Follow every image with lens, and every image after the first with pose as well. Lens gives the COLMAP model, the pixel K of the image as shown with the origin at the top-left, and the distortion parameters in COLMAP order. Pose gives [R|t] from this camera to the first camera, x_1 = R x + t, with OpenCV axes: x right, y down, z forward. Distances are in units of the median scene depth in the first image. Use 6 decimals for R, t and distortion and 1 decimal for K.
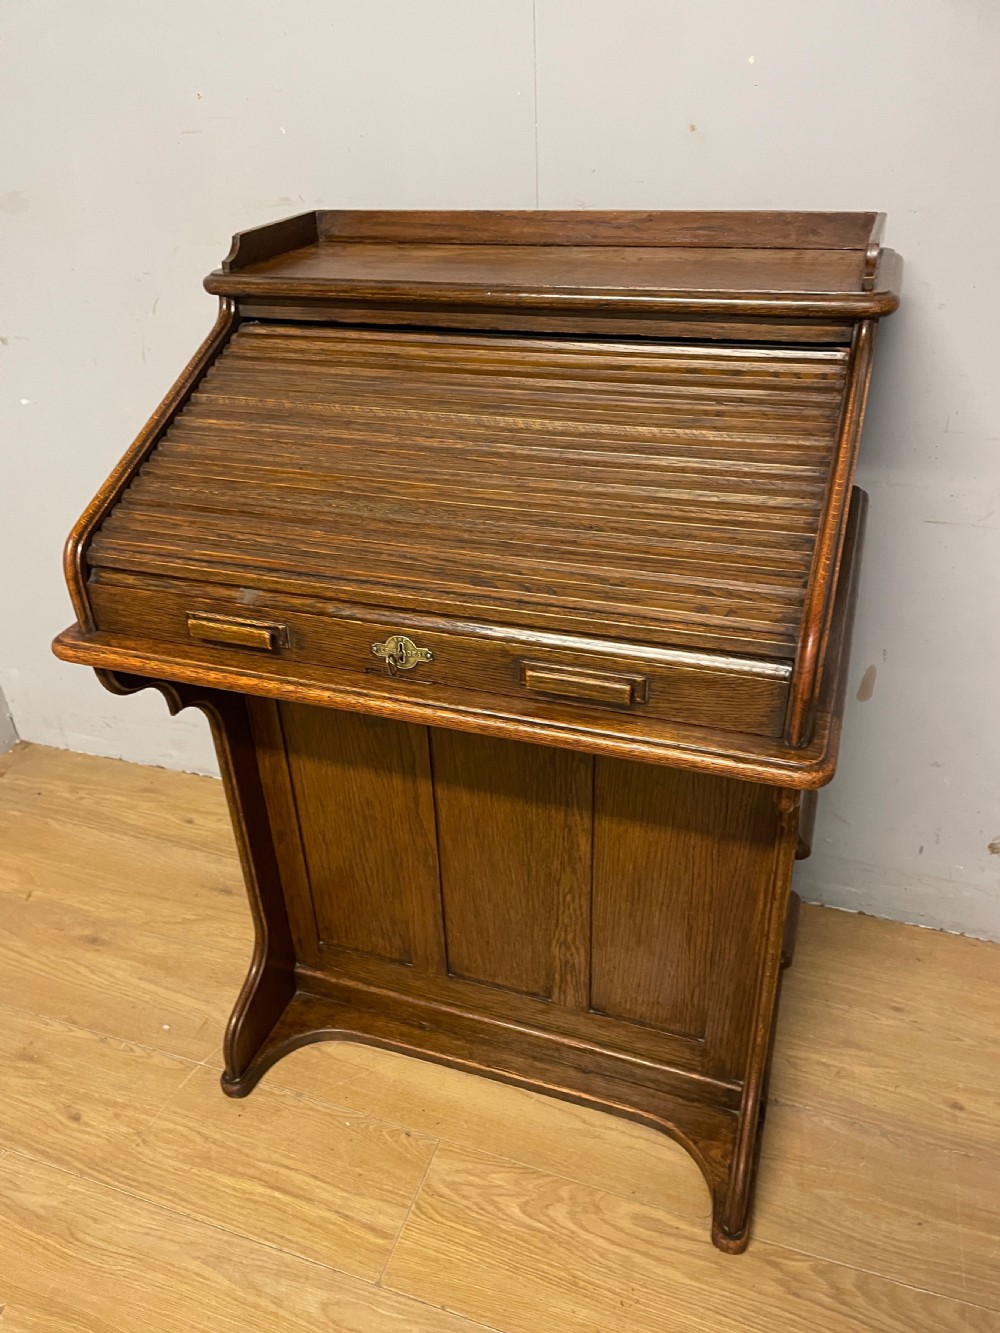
lens RADIAL K [[1006.7, 0, 492.7], [0, 1006.7, 679.8], [0, 0, 1]] dist [0.104521, -0.132562]
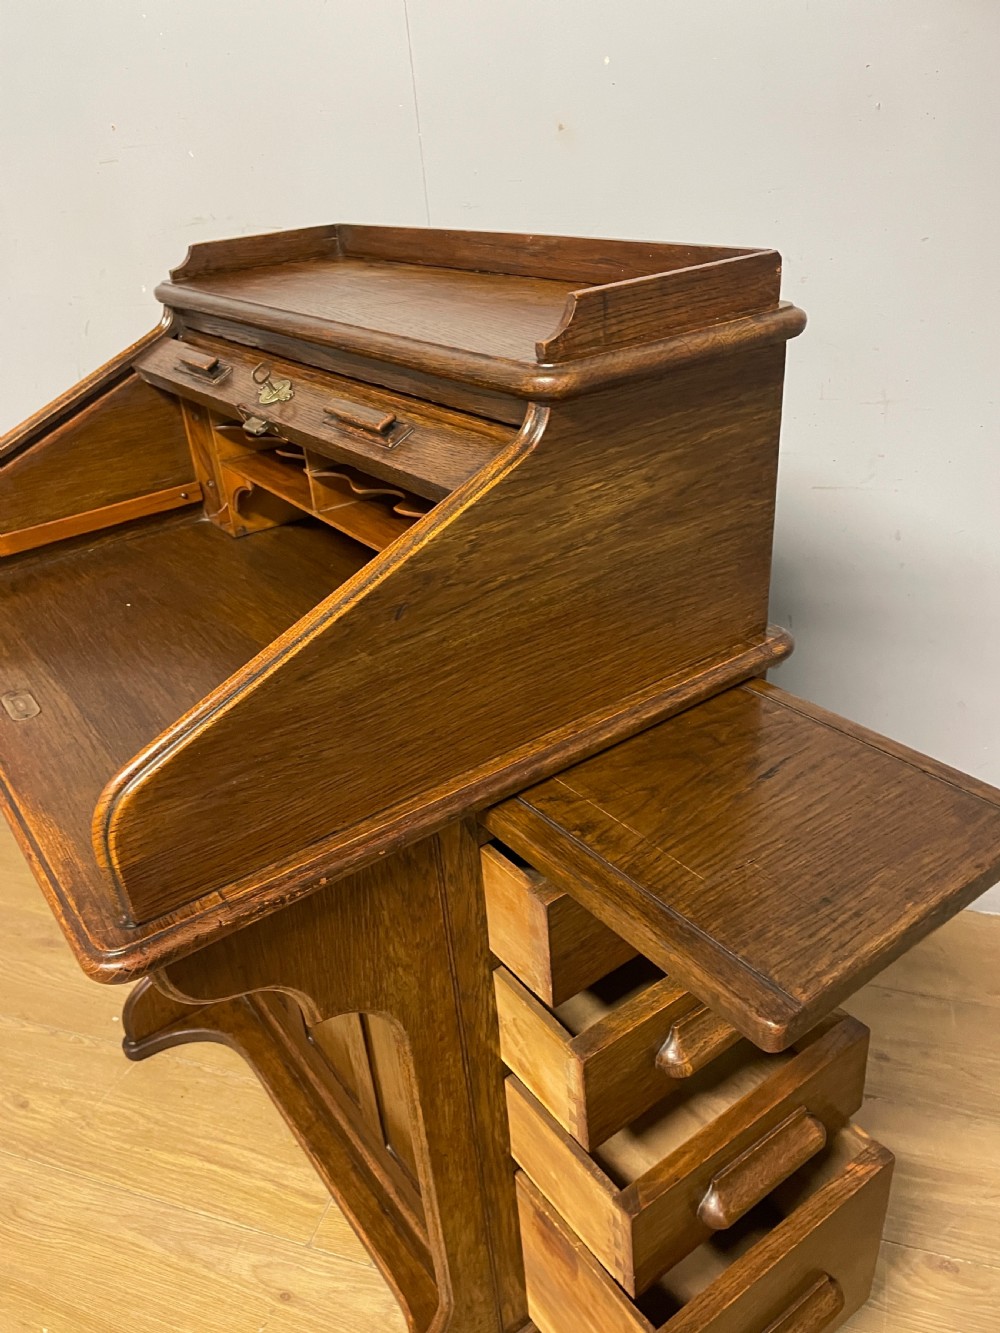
lens RADIAL K [[1006.7, 0, 492.7], [0, 1006.7, 679.8], [0, 0, 1]] dist [0.104521, -0.132562]
pose [[0.998885, -0.045065, -0.014060, 0.104358], [0.044370, 0.997941, -0.046323, 0.077685], [0.016119, 0.045648, 0.998828, -0.039105]]
